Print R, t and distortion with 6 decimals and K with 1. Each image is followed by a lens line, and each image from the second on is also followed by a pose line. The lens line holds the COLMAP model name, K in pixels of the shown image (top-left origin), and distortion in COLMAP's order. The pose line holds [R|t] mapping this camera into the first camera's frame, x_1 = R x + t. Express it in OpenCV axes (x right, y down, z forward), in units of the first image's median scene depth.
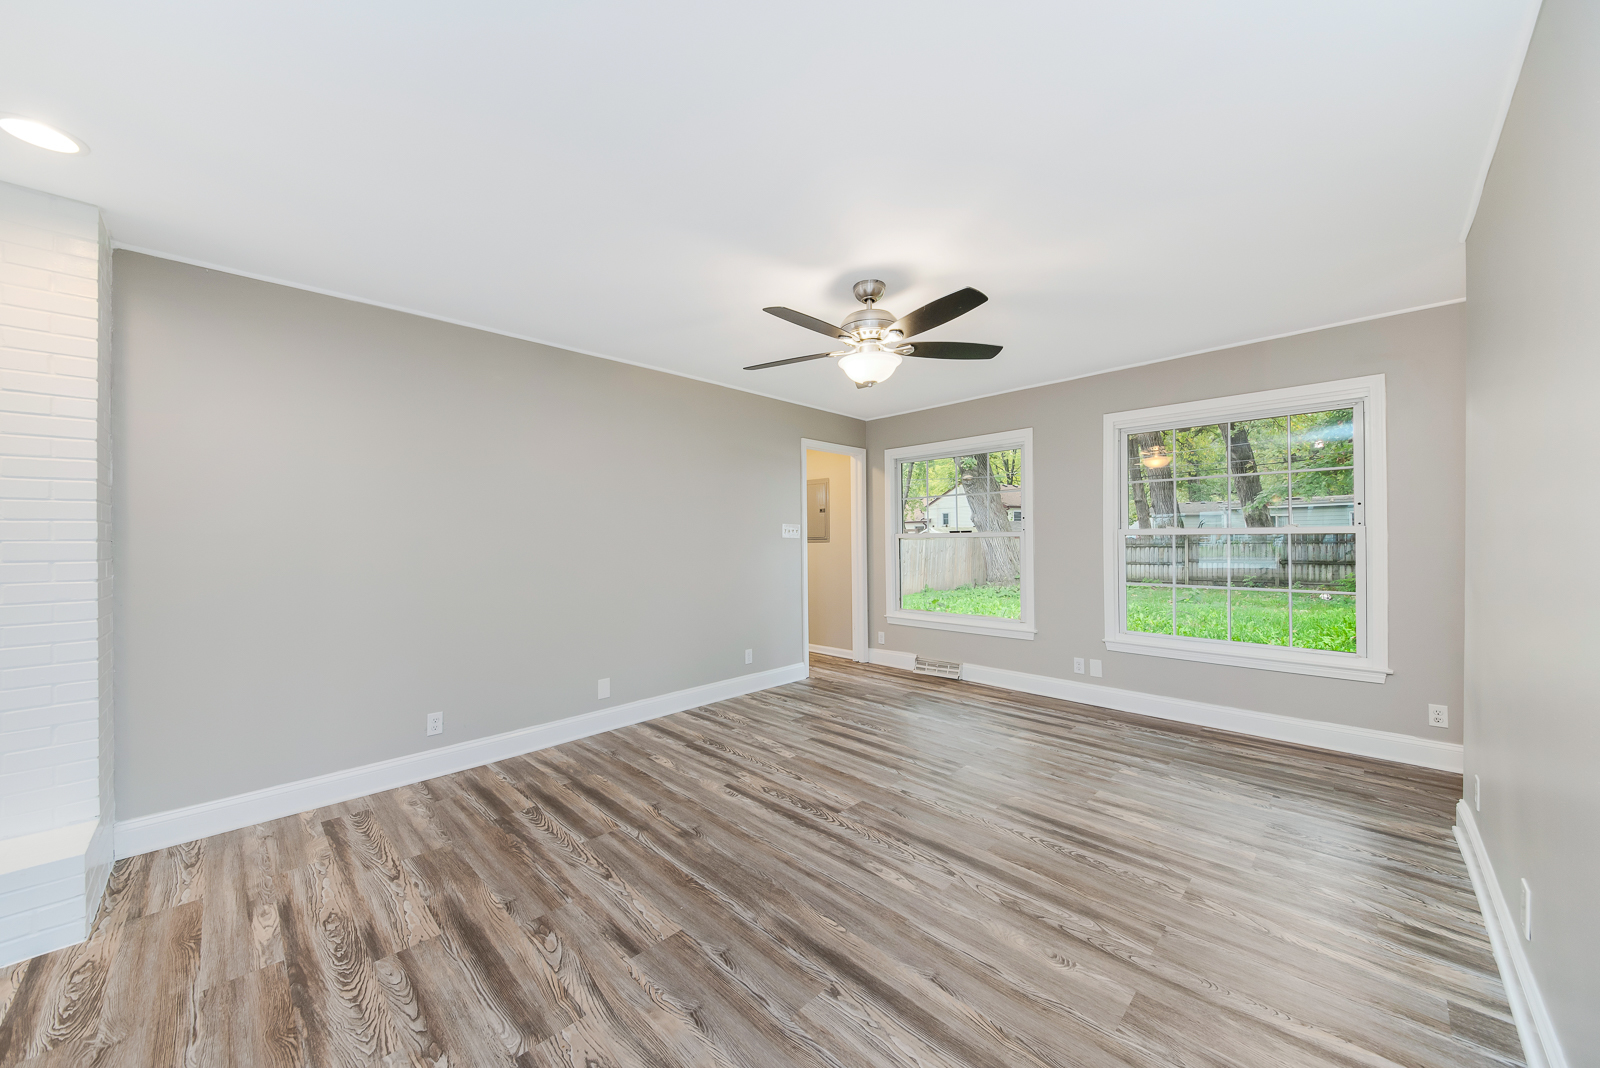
lens RADIAL K [[578.9, 0, 798.3], [0, 578.9, 524.7], [0, 0, 1]] dist [-0.006430, -0.000544]
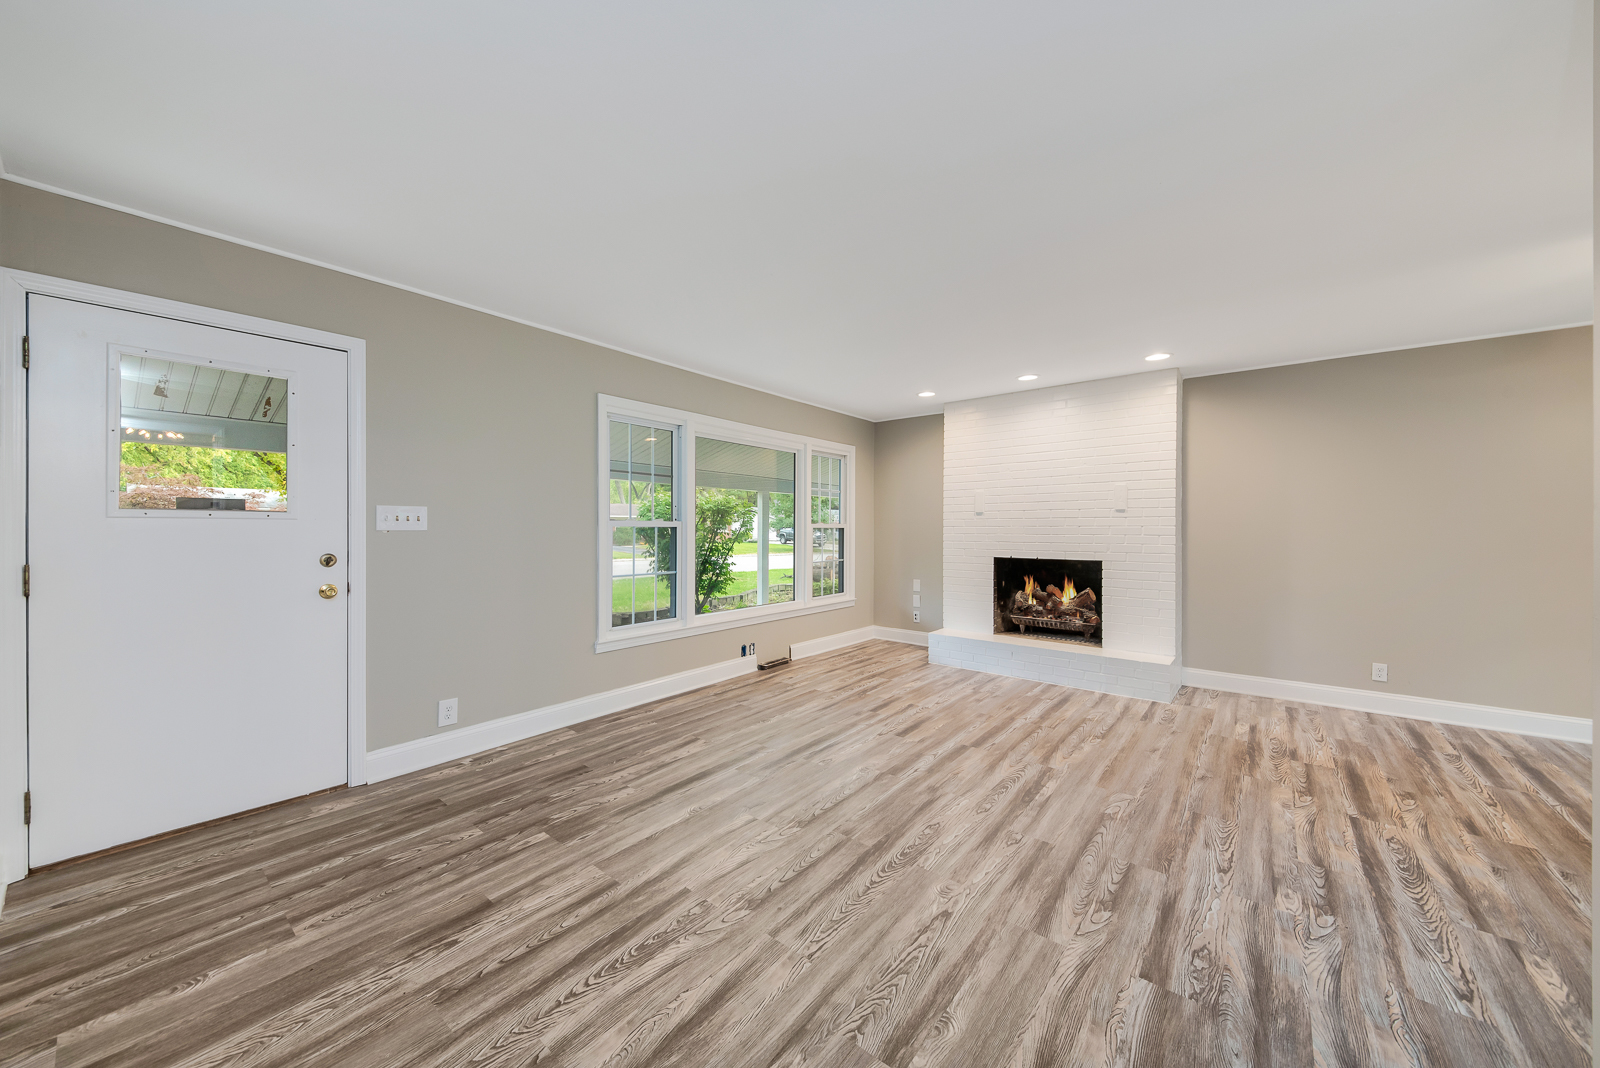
lens RADIAL K [[578.9, 0, 798.1], [0, 578.9, 521.2], [0, 0, 1]] dist [-0.006430, -0.000544]
pose [[0.098262, 0.011667, -0.995092, 0.751369], [-0.000397, 0.999932, 0.011685, 0.002107], [0.995161, -0.000753, 0.098260, -0.594744]]
